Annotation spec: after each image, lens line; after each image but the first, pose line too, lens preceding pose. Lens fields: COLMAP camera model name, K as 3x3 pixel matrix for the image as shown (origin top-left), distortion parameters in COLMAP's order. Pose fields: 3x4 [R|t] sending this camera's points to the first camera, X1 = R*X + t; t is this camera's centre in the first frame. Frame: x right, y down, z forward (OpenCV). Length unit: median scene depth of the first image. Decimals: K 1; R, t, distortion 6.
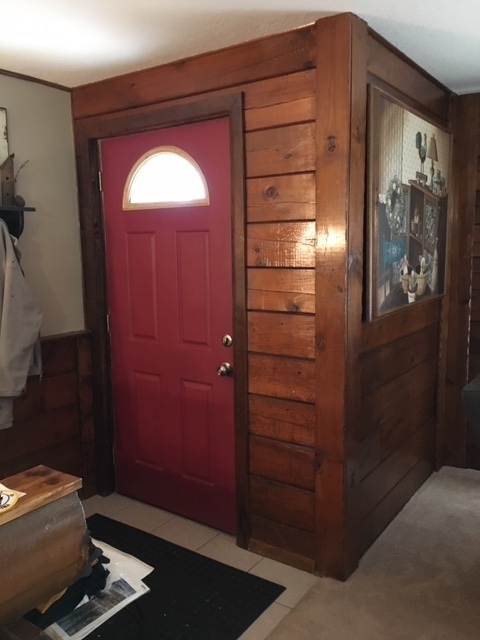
lens RADIAL K [[543.3, 0, 239.6], [0, 543.3, 319.2], [0, 0, 1]] dist [0.083938, -0.101237]
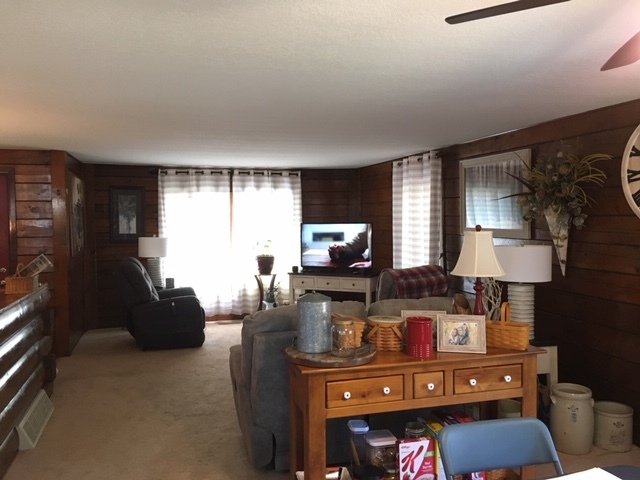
lens RADIAL K [[543.3, 0, 314.8], [0, 543.3, 239.2], [0, 0, 1]] dist [0.083938, -0.101237]
pose [[0.612804, -0.020157, 0.789977, -1.007767], [0.106967, 0.992590, -0.057650, 0.175846], [-0.782962, 0.119830, 0.610420, -1.364029]]
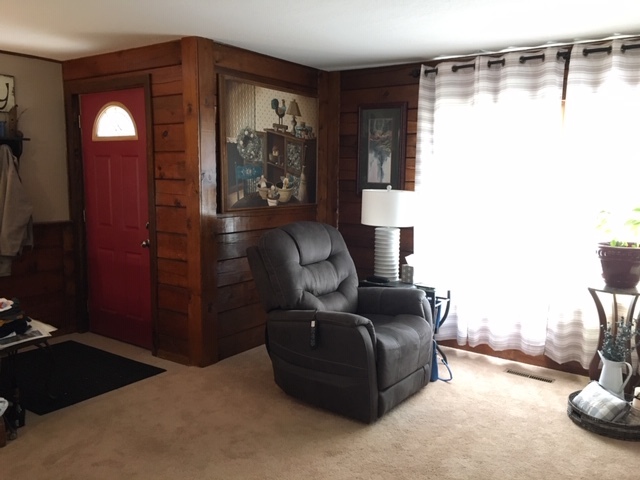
lens RADIAL K [[543.3, 0, 320.2], [0, 543.3, 240.2], [0, 0, 1]] dist [0.083938, -0.101237]
pose [[0.999605, 0.027964, -0.002834, 0.482617], [-0.028000, 0.999512, -0.013840, 0.090305], [0.002445, 0.013914, 0.999900, -0.591733]]
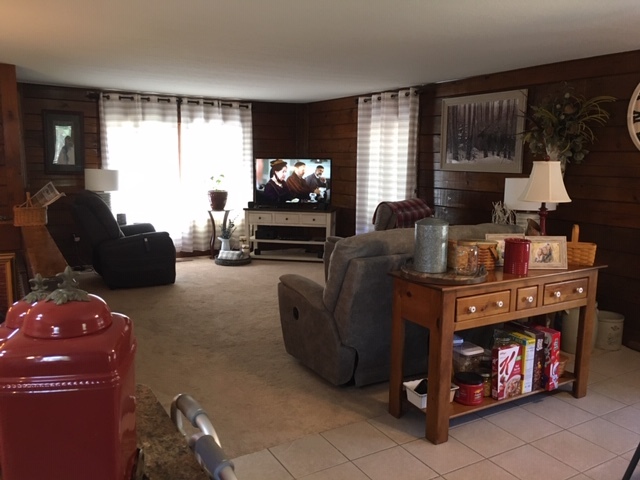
lens RADIAL K [[543.3, 0, 320.0], [0, 543.3, 239.6], [0, 0, 1]] dist [0.083938, -0.101237]
pose [[0.398088, -0.113614, 0.910284, -1.264294], [0.106979, 0.991280, 0.076938, 0.155398], [-0.911088, 0.066753, 0.406771, -0.972432]]
